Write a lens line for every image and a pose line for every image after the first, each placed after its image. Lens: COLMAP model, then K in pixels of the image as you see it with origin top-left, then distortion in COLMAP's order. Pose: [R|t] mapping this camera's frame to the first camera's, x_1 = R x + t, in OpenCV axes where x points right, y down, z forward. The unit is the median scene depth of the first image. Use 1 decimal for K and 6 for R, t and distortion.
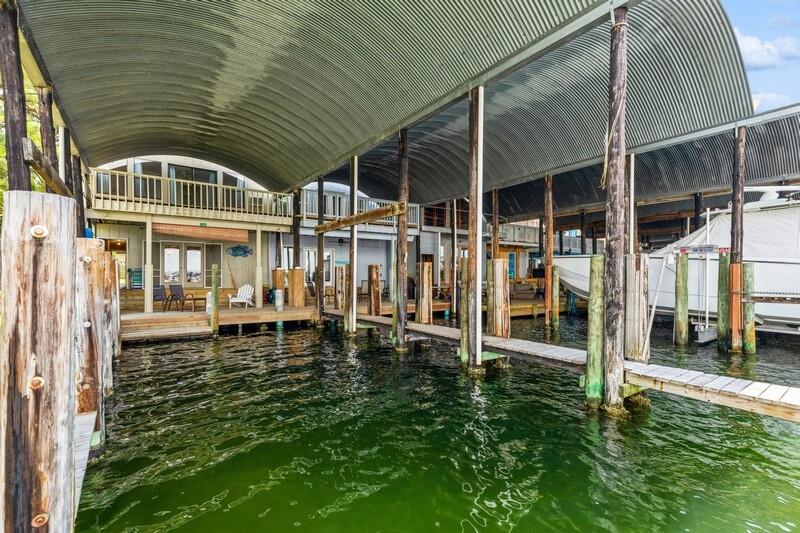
lens RADIAL K [[365.1, 0, 406.4], [0, 365.1, 279.3], [0, 0, 1]] dist [-0.004391, -0.000355]
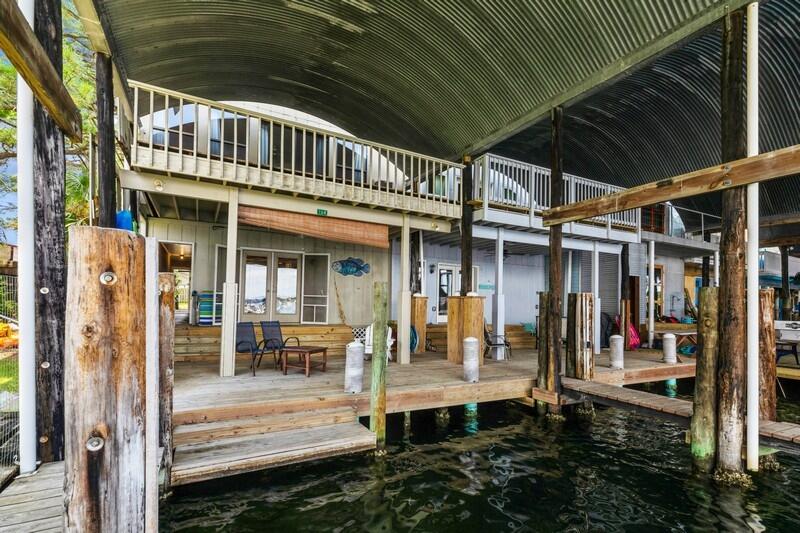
lens RADIAL K [[369.9, 0, 399.4], [0, 369.9, 297.6], [0, 0, 1]] dist [-0.000495, -0.000308]
pose [[0.990248, 0.018544, -0.138080, -0.371919], [-0.022218, 0.999438, -0.025108, -0.011076], [0.137536, 0.027931, 0.990103, 0.480895]]
